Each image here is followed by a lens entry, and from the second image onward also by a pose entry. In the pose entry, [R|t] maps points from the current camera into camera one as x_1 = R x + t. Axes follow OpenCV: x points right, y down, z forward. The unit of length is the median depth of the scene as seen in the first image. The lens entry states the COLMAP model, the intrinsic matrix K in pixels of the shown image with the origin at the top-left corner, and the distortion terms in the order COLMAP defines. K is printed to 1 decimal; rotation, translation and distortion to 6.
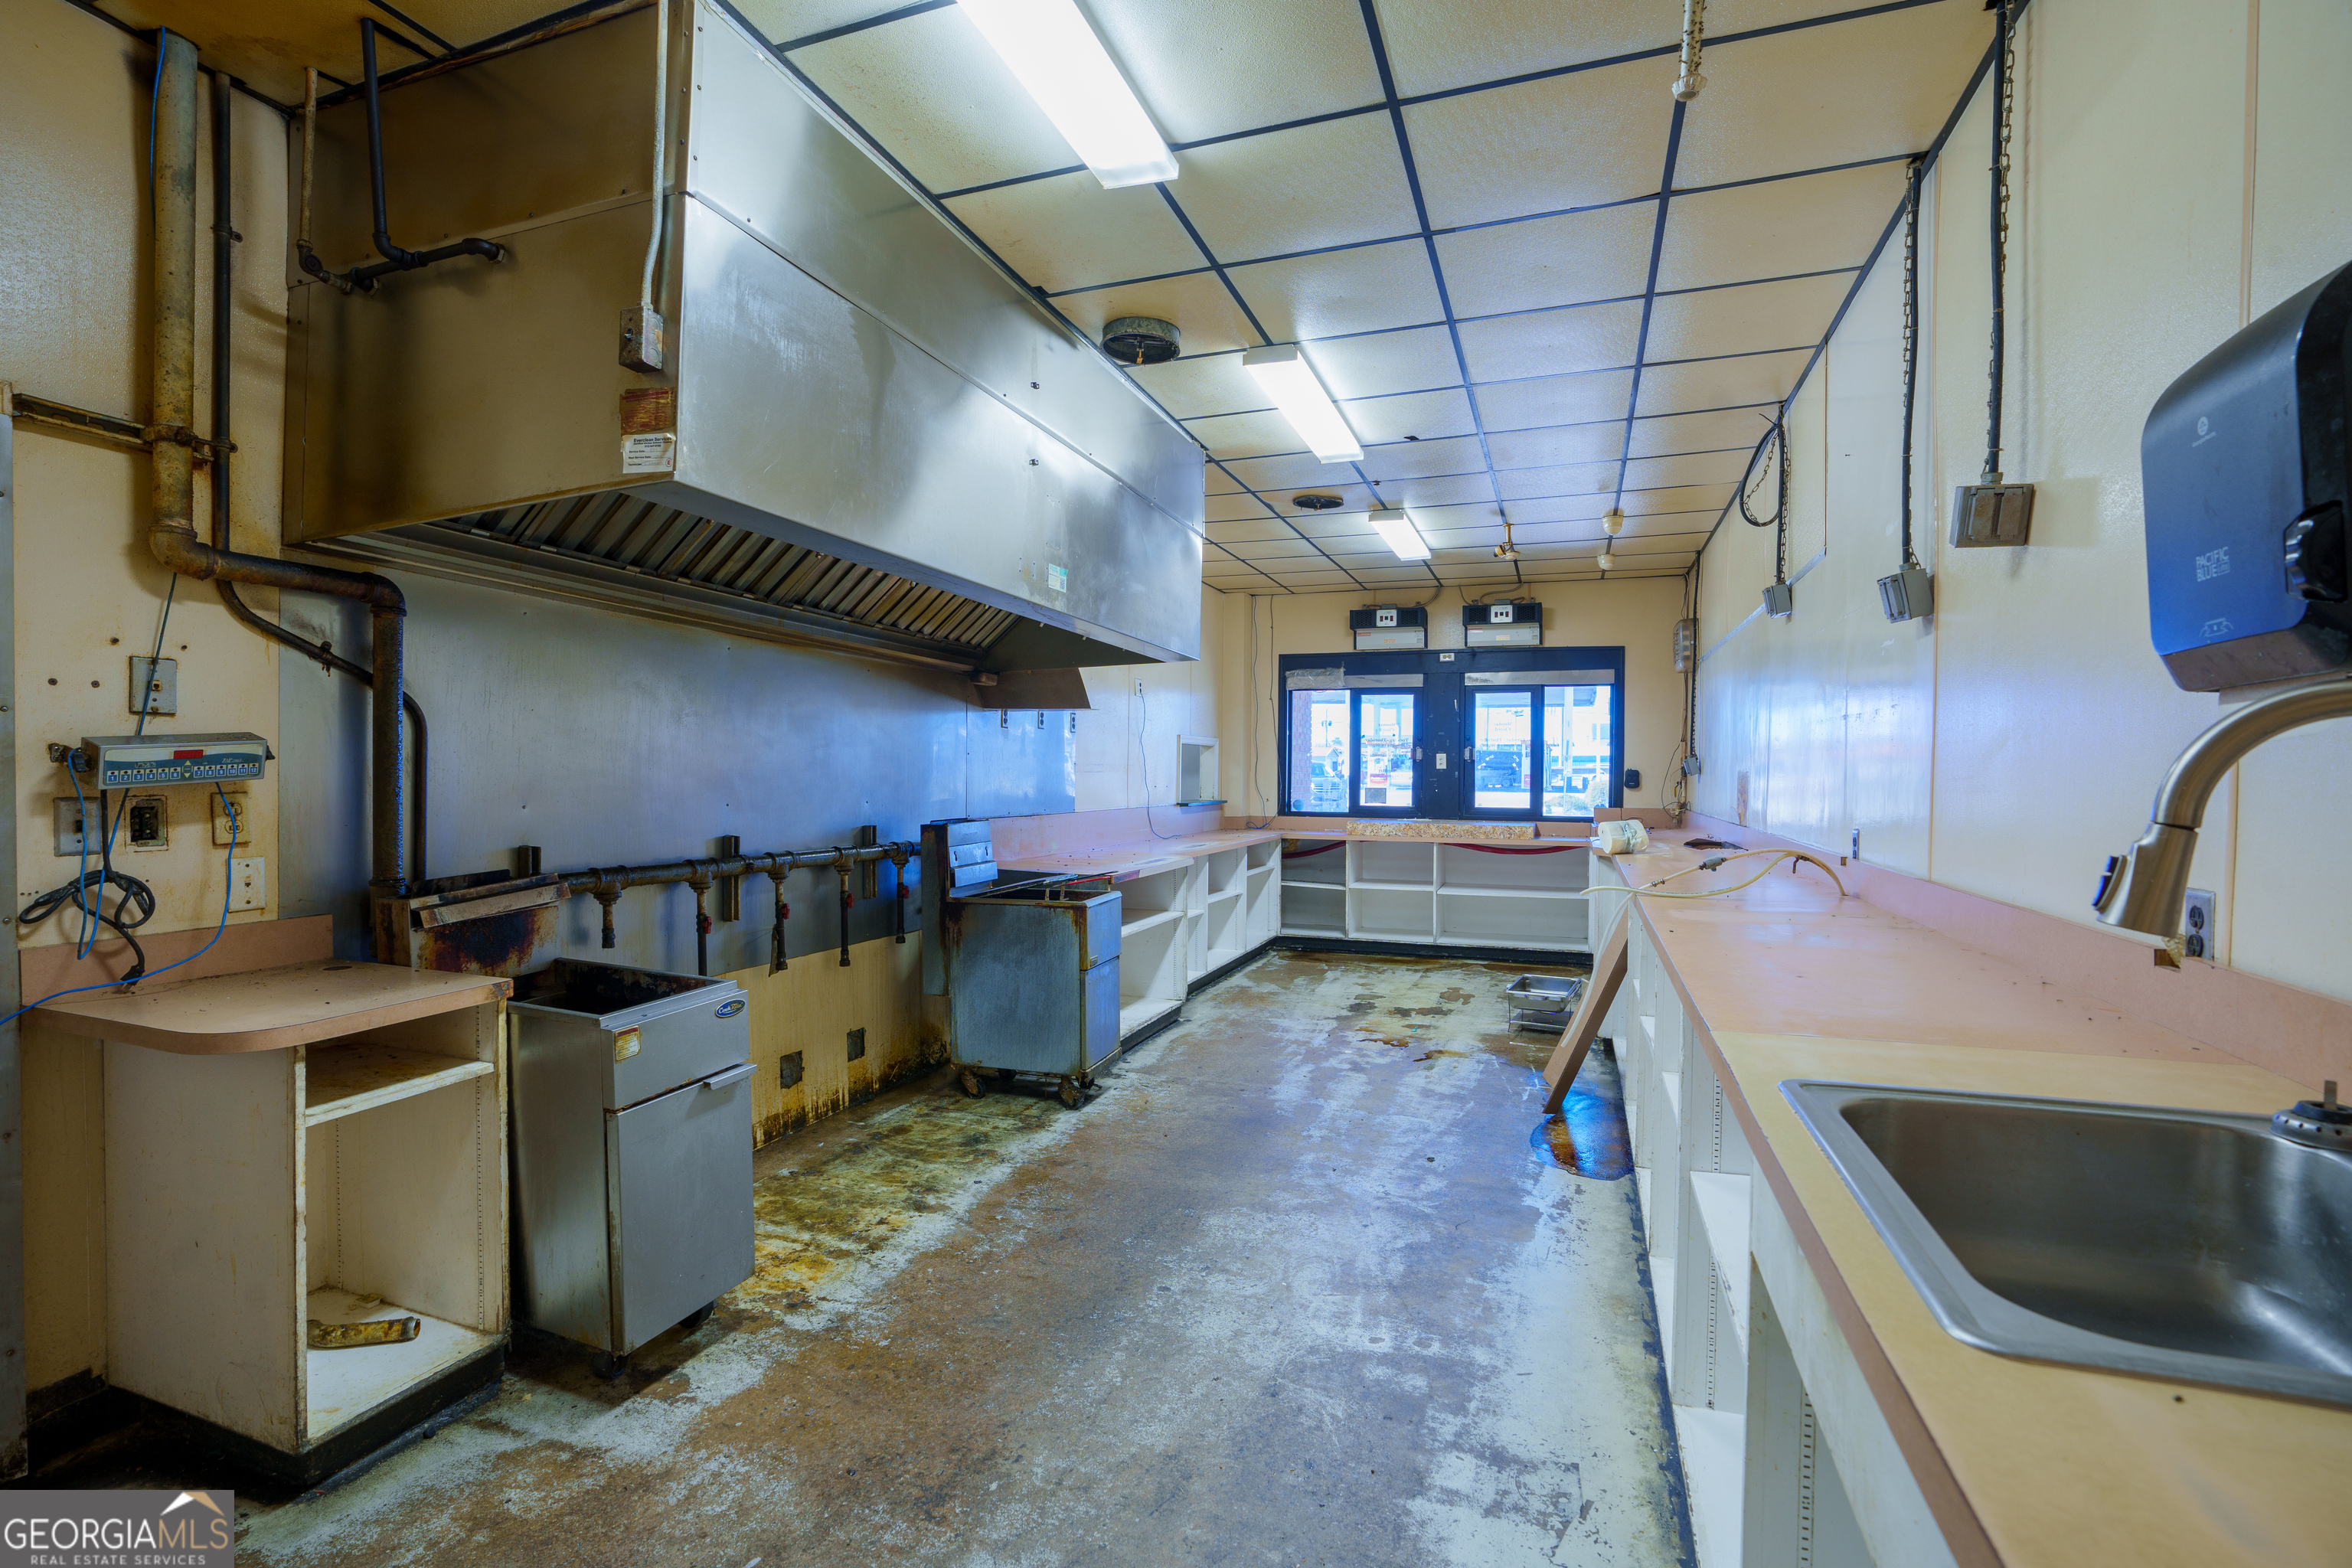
lens RADIAL K [[1067.1, 0, 1171.8], [0, 1067.1, 786.8], [0, 0, 1]] dist [-0.005690, 0.000607]
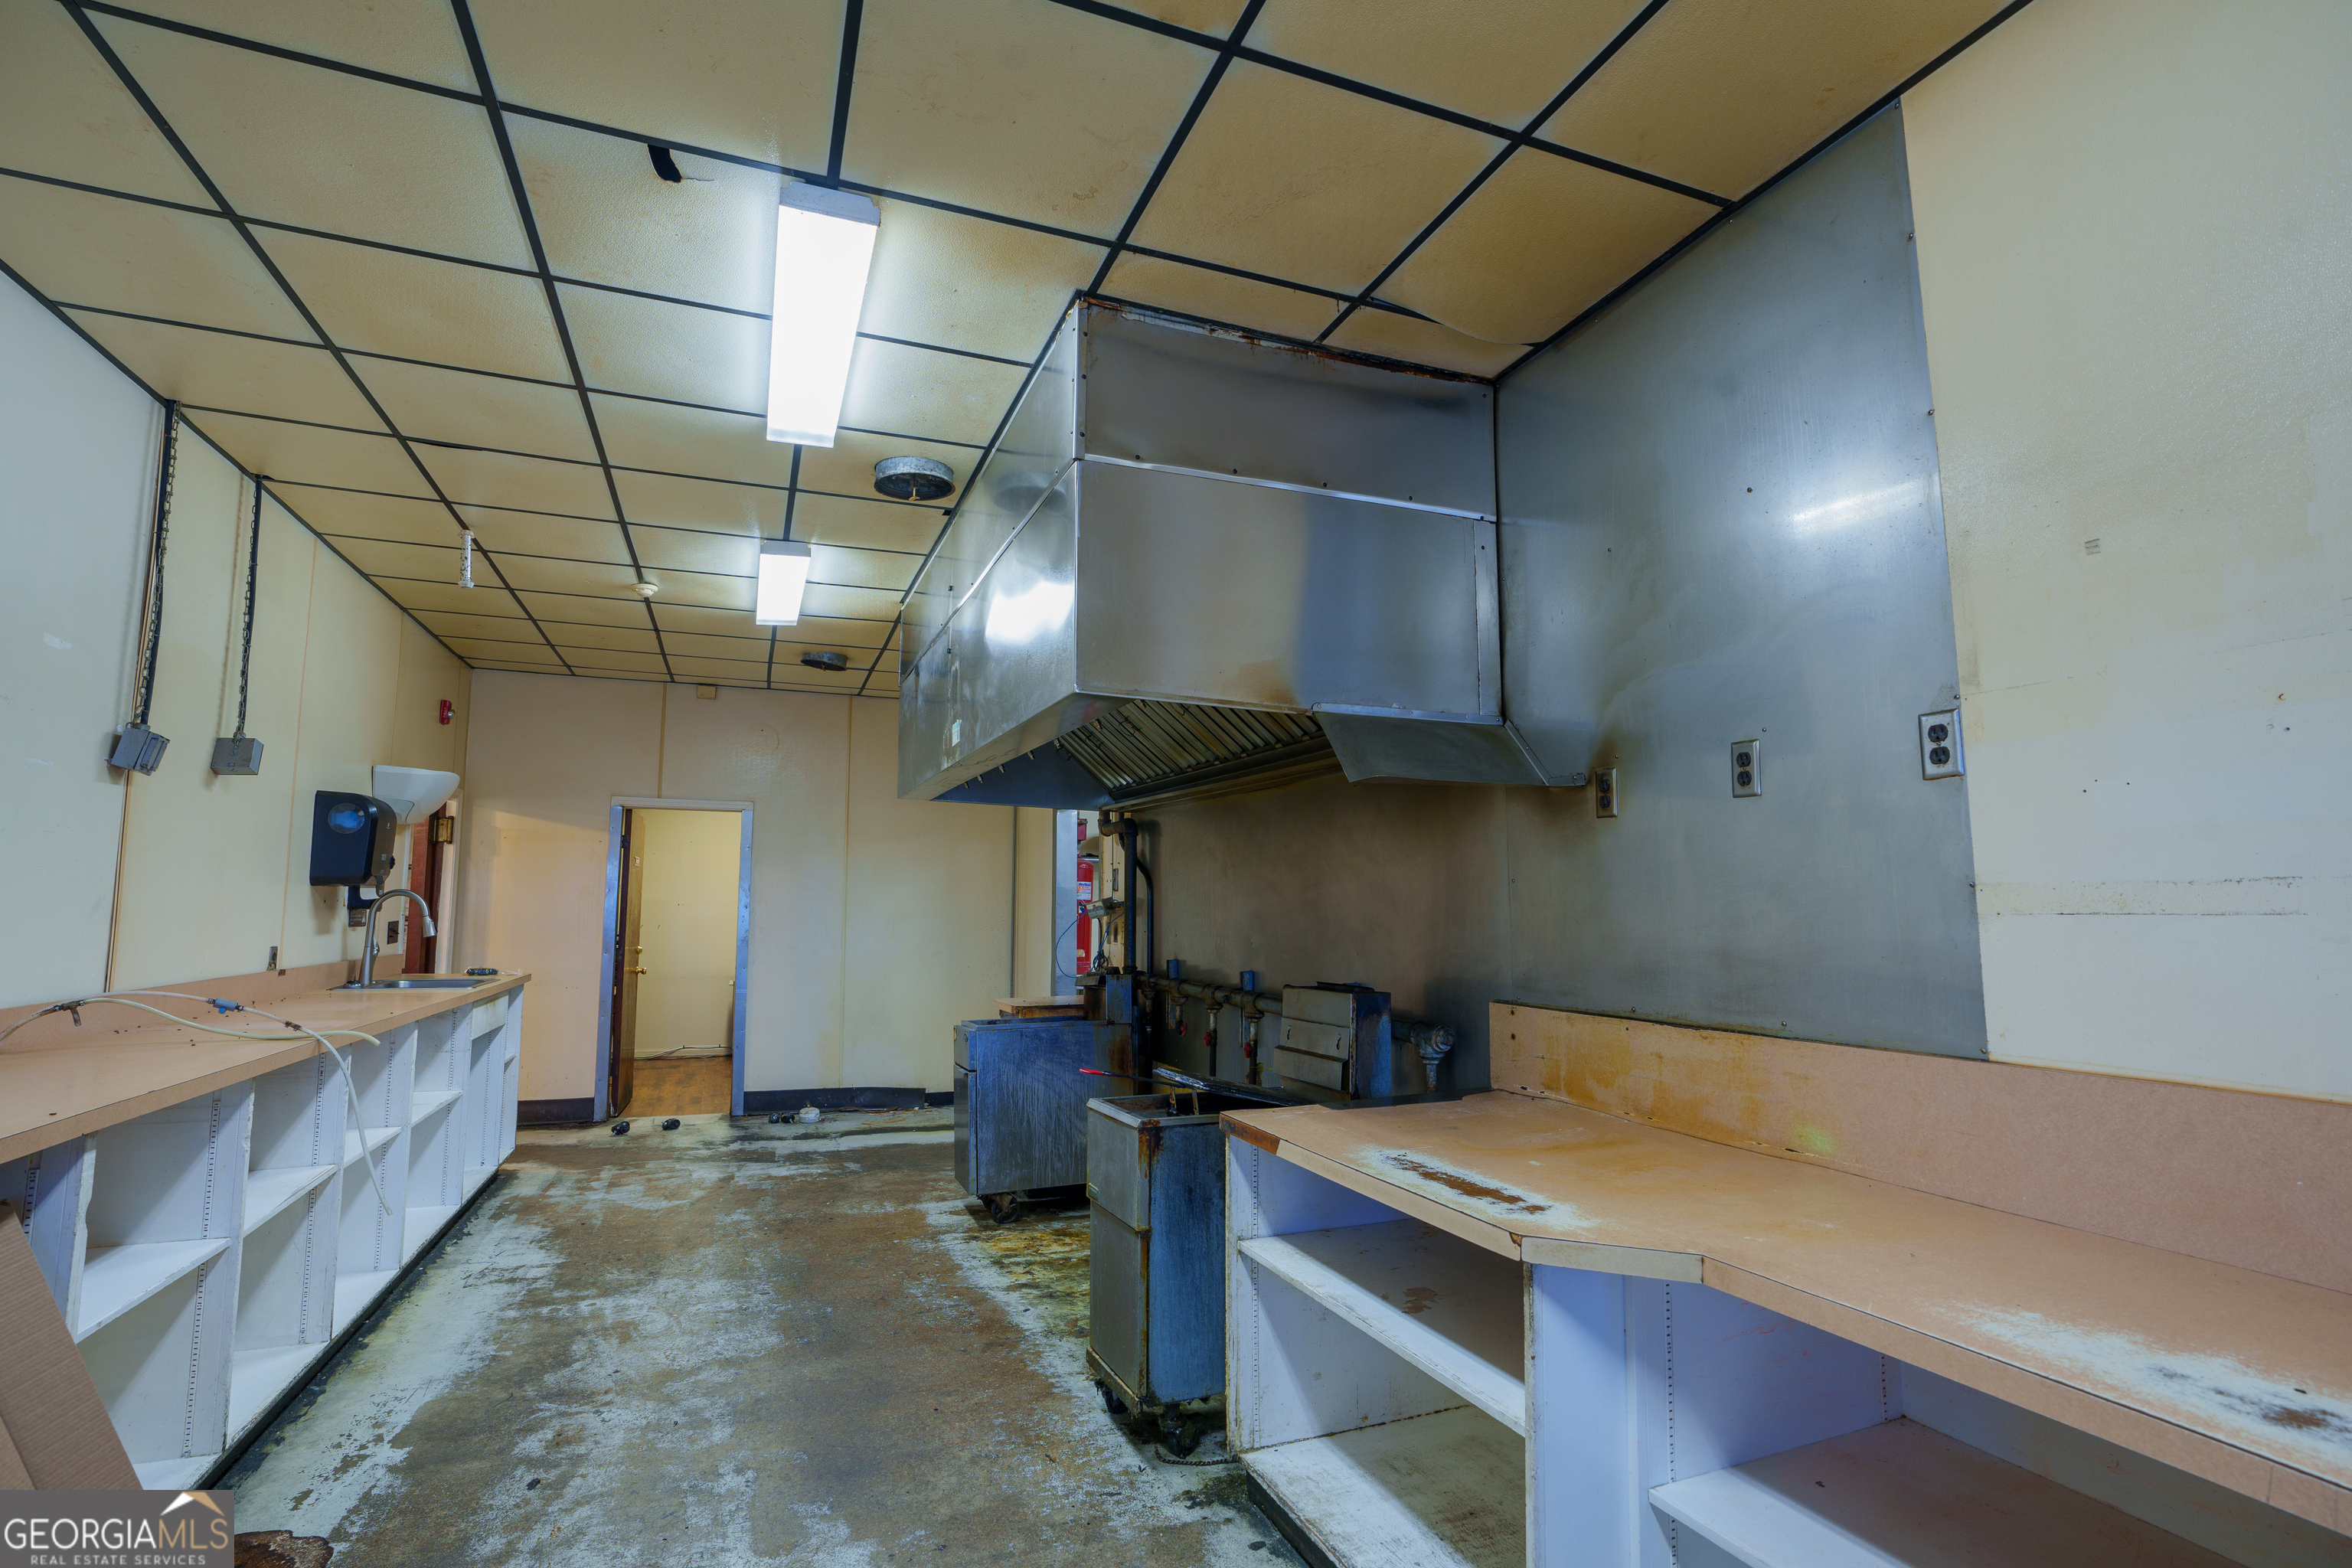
lens RADIAL K [[1067.1, 0, 1169.3], [0, 1067.1, 794.6], [0, 0, 1]] dist [-0.005690, 0.000607]
pose [[-0.739864, -0.088103, -0.666962, 0.520365], [-0.018679, 0.993696, -0.110543, -0.022455], [0.672497, -0.069328, -0.736846, 2.161486]]
